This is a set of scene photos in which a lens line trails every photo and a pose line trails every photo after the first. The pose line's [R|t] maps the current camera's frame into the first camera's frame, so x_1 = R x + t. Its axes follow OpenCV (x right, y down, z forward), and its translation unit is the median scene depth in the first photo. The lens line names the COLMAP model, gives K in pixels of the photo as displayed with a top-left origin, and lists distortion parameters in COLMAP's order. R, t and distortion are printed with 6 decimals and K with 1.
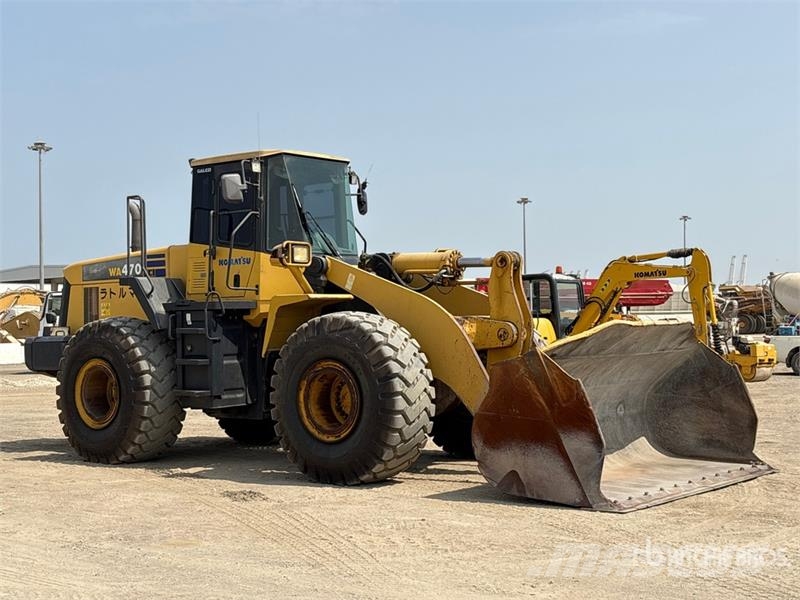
lens RADIAL K [[1202.8, 0, 400.0], [0, 1202.8, 300.0], [0, 0, 1]] dist [0.229235, -0.928680]
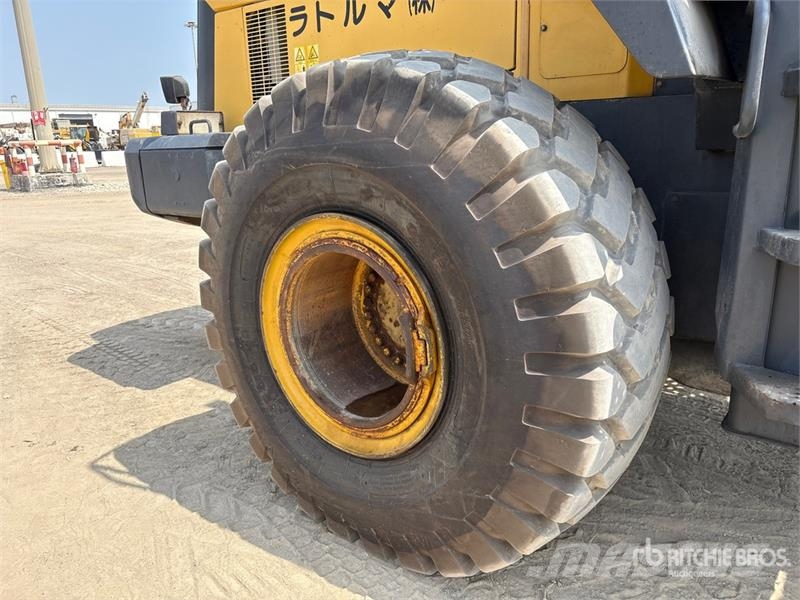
lens RADIAL K [[604.7, 0, 403.7], [0, 604.7, 301.4], [0, 0, 1]] dist [0.064453, -0.087887]
pose [[0.999789, -0.015779, 0.013125, -0.237947], [0.011453, 0.959584, 0.281189, 0.029714], [-0.017031, -0.280980, 0.959563, 0.871948]]
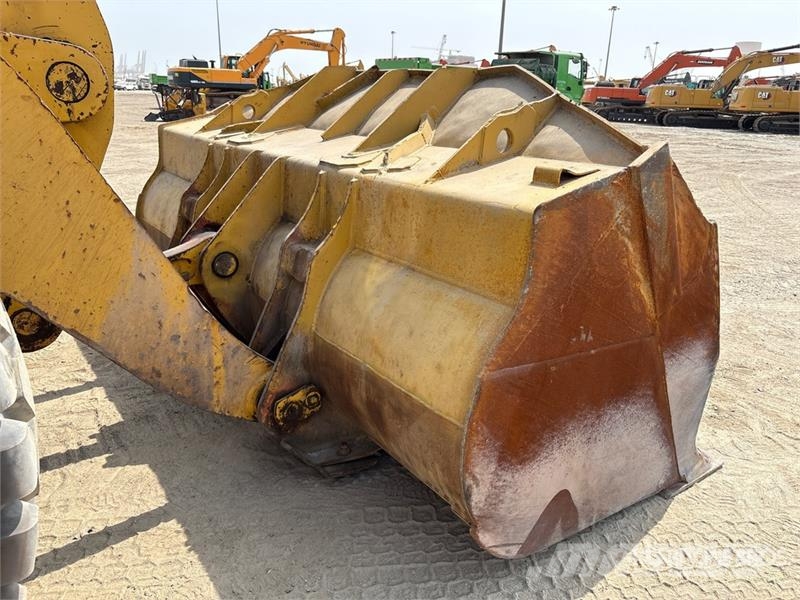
lens RADIAL K [[604.7, 0, 403.7], [0, 604.7, 301.4], [0, 0, 1]] dist [0.064453, -0.087887]
pose [[0.266721, -0.289086, 0.919396, -0.052205], [-0.058019, 0.947408, 0.314725, 0.023734], [-0.962026, -0.137286, 0.235921, 0.748849]]
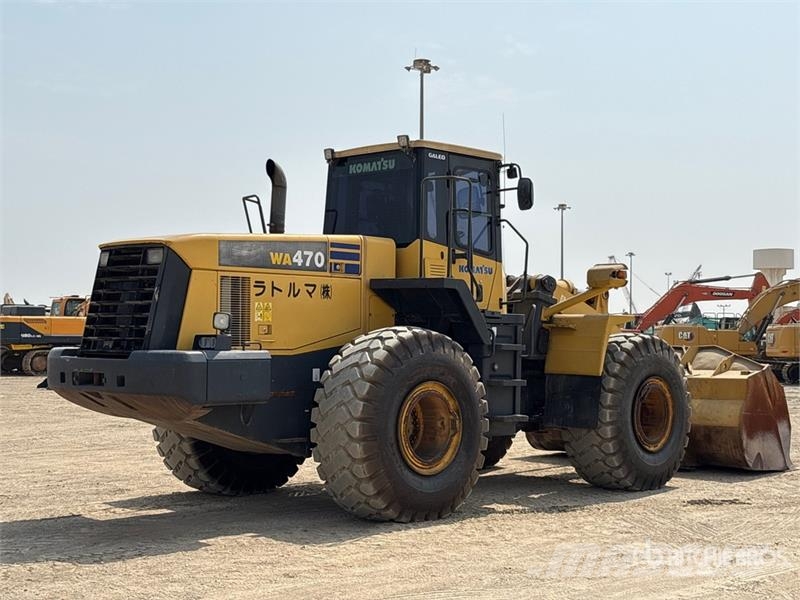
lens RADIAL K [[1202.8, 0, 400.0], [0, 1202.8, 300.0], [0, 0, 1]] dist [0.229235, -0.928680]
pose [[0.088646, 0.049984, 0.994808, -1.005337], [-0.034478, 0.998296, -0.047087, 0.033618], [-0.995466, -0.030125, 0.090219, 0.957591]]
